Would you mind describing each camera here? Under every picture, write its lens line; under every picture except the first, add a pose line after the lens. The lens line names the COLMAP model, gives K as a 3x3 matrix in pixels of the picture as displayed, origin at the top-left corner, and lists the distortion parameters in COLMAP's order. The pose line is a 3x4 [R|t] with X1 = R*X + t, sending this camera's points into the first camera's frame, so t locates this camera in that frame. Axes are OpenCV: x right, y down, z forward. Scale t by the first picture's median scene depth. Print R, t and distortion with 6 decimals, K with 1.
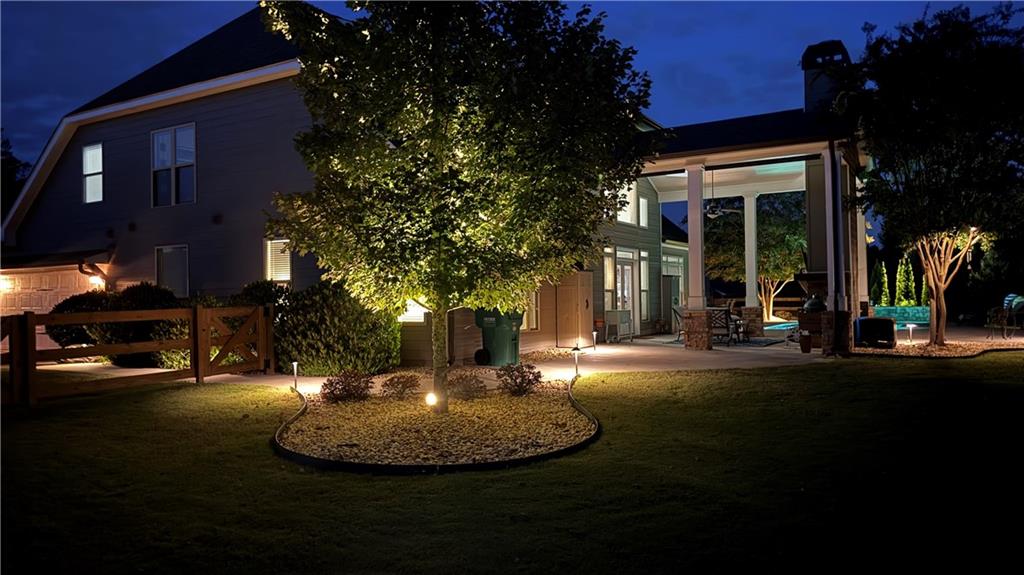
lens RADIAL K [[705.9, 0, 512.0], [0, 705.9, 287.5], [0, 0, 1]] dist [0.114514, -0.196881]
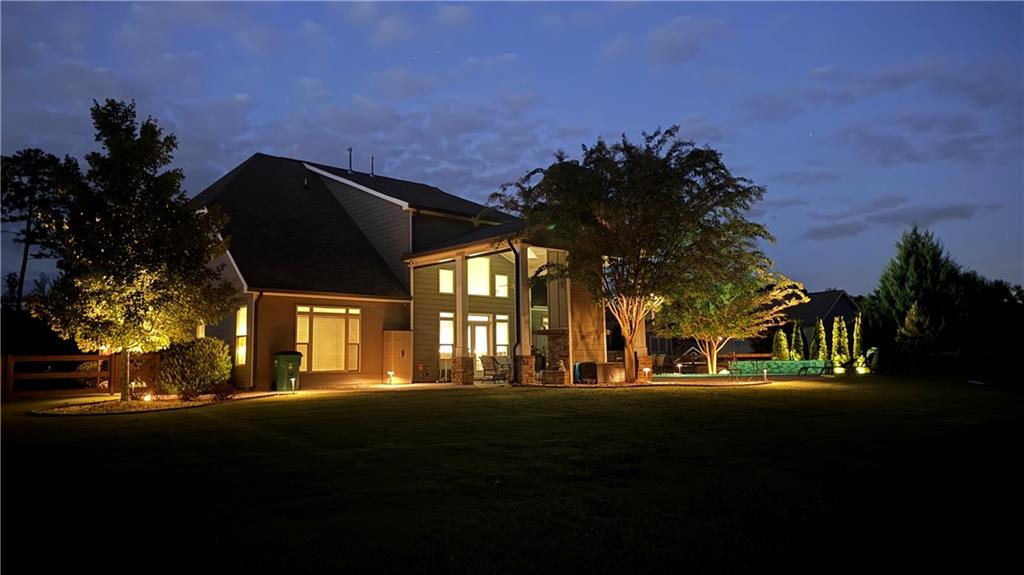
lens RADIAL K [[705.9, 0, 512.0], [0, 705.9, 287.5], [0, 0, 1]] dist [0.114514, -0.196881]
pose [[0.947985, -0.035030, -0.316380, 1.090010], [0.005897, 0.995688, -0.092573, 0.033435], [0.318259, 0.085892, 0.944105, -0.412347]]
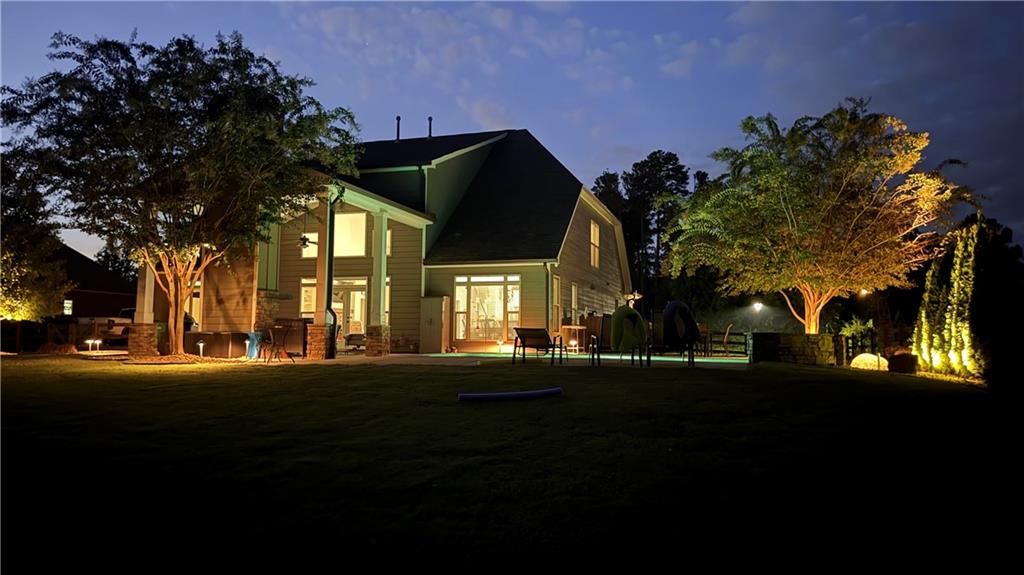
lens RADIAL K [[705.9, 0, 512.0], [0, 705.9, 287.5], [0, 0, 1]] dist [0.114514, -0.196881]
pose [[0.174877, -0.055963, -0.982999, 2.321855], [-0.000223, 0.998381, -0.056878, 0.050844], [0.984590, 0.010166, 0.174581, 1.777538]]
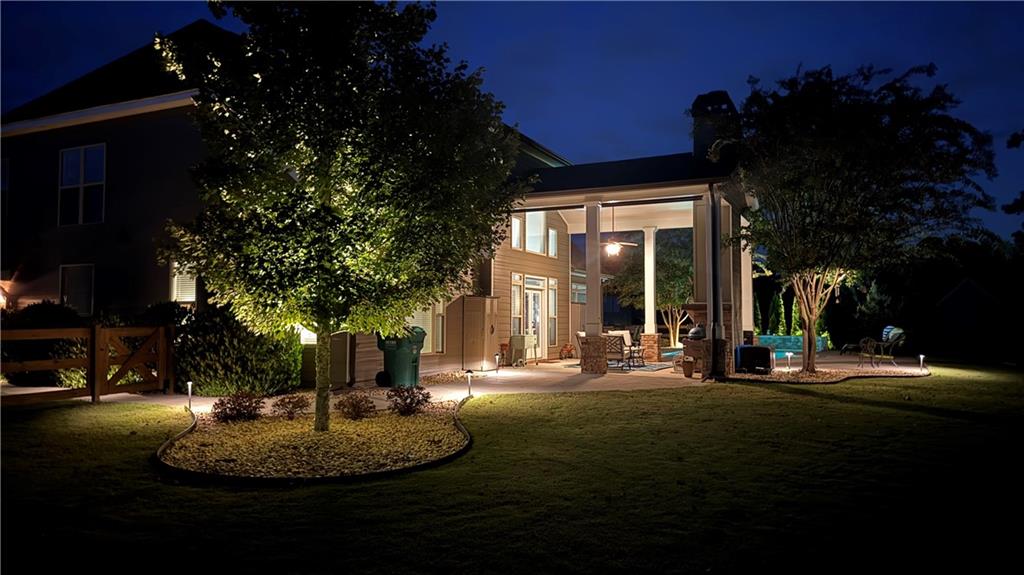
lens RADIAL K [[705.9, 0, 512.0], [0, 705.9, 287.5], [0, 0, 1]] dist [0.114514, -0.196881]
pose [[0.995687, 0.021110, 0.090347, 0.055877], [-0.018120, 0.999265, -0.033780, -0.004381], [-0.090994, 0.031997, 0.995337, -0.065288]]
